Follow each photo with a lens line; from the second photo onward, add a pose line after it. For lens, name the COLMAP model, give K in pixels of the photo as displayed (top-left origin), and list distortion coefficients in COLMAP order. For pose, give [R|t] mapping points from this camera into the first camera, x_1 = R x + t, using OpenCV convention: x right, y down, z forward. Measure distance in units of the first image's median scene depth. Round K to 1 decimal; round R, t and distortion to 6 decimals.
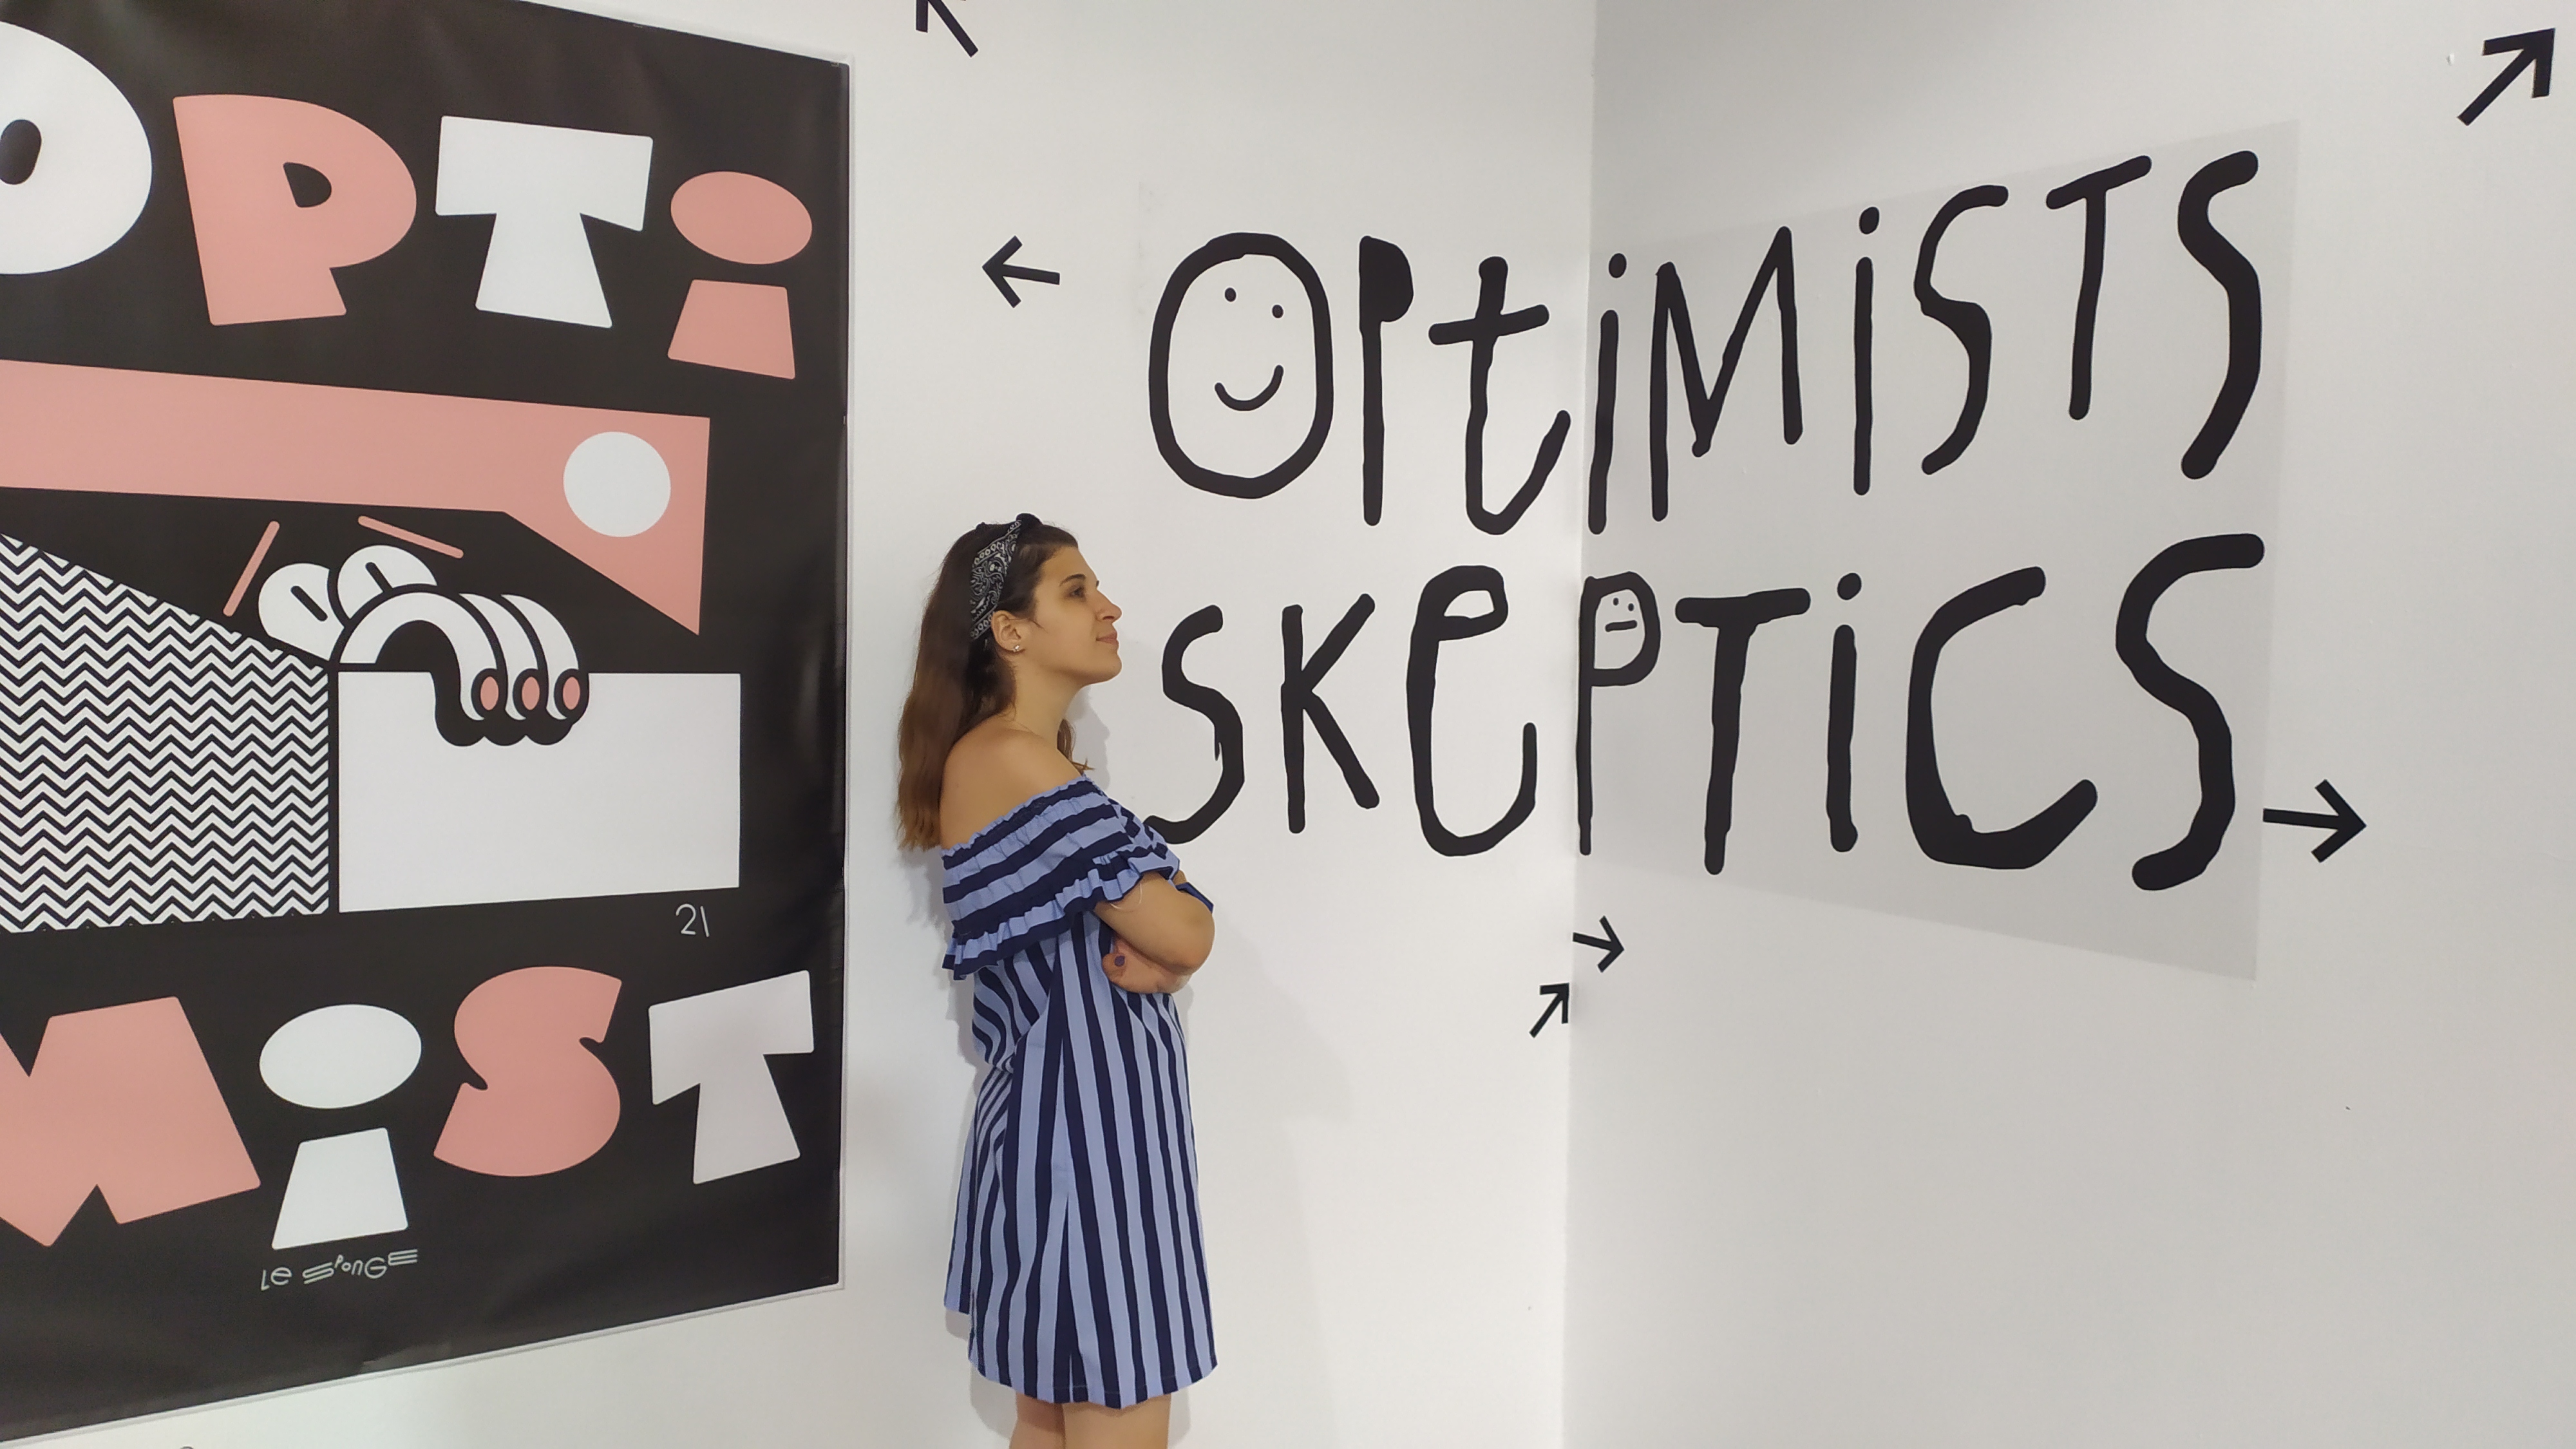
lens RADIAL K [[1913.2, 0, 1276.0], [0, 1913.2, 718.5], [0, 0, 1]] dist [0.051047, -0.045439]
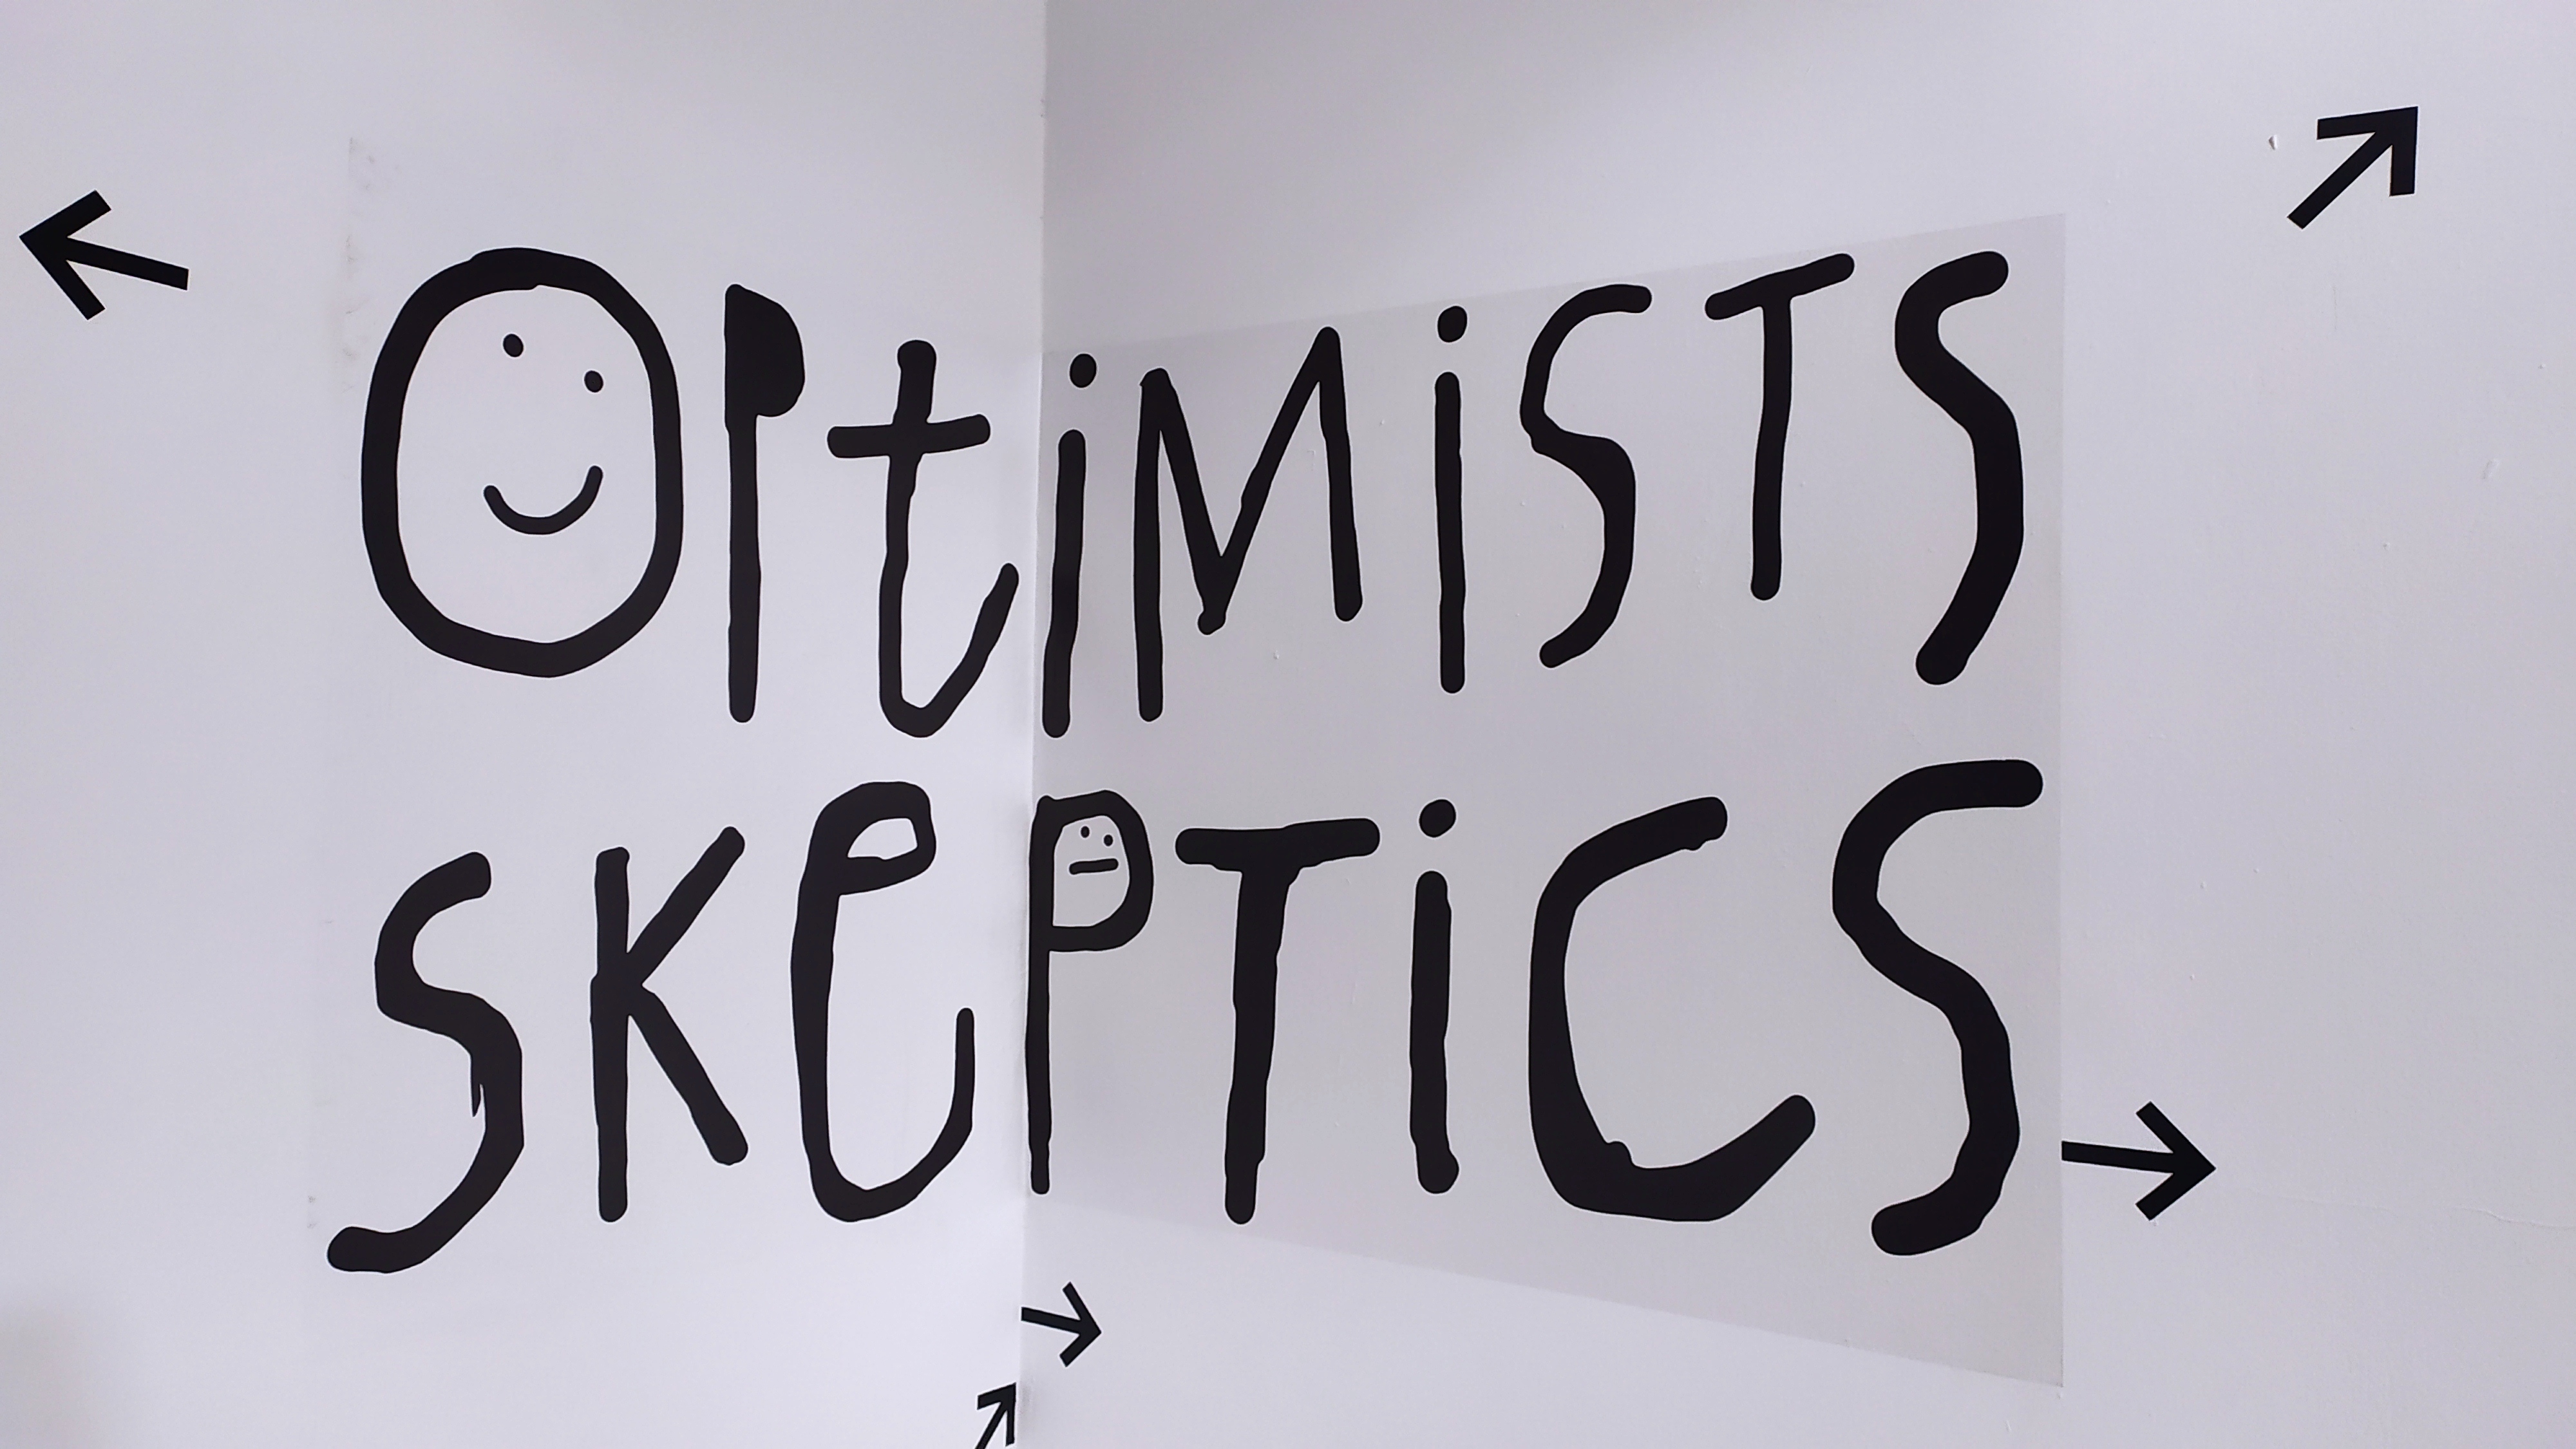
lens RADIAL K [[1913.2, 0, 1281.8], [0, 1913.2, 718.9], [0, 0, 1]] dist [0.051047, -0.045439]
pose [[0.927531, 0.015372, 0.373431, -0.026671], [0.020070, 0.995664, -0.090836, -0.045105], [-0.373208, 0.091748, 0.923200, 0.383573]]
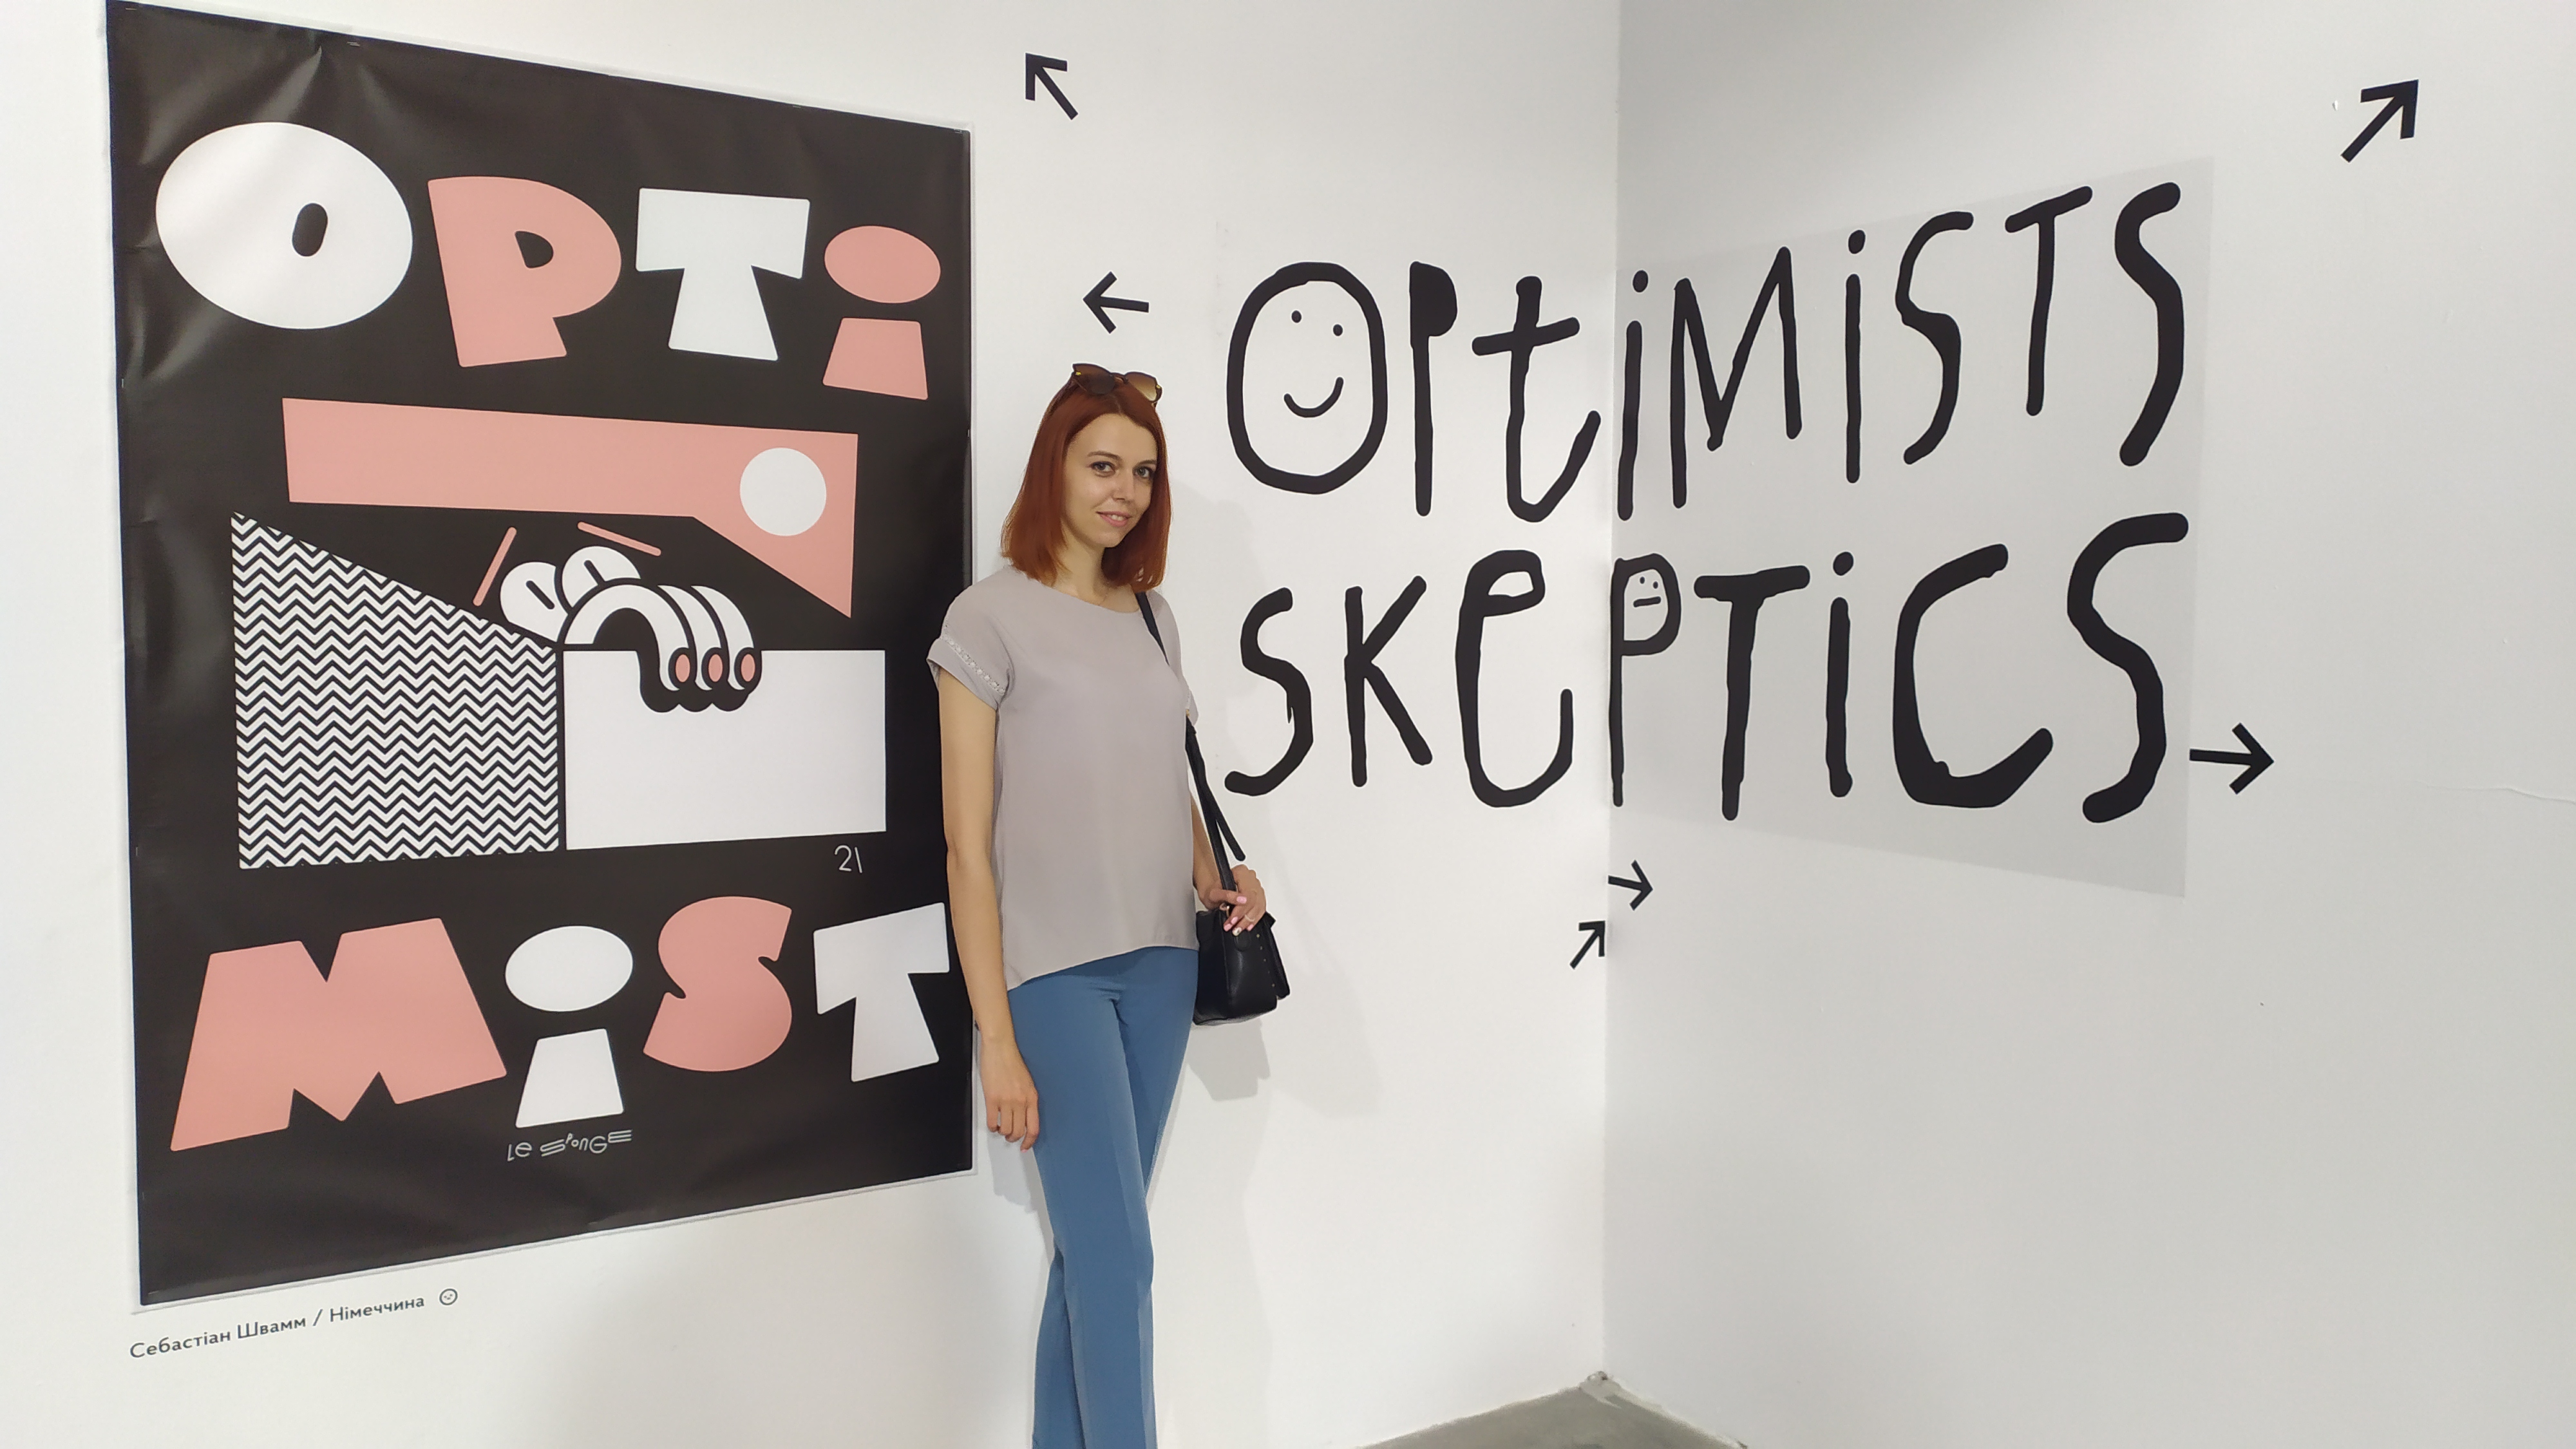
lens RADIAL K [[1913.2, 0, 1277.6], [0, 1913.2, 715.6], [0, 0, 1]] dist [0.051047, -0.045439]
pose [[0.999286, -0.011131, -0.036118, 0.004144], [0.011300, 0.999926, 0.004474, 0.013511], [0.036065, -0.004879, 0.999338, -0.161295]]
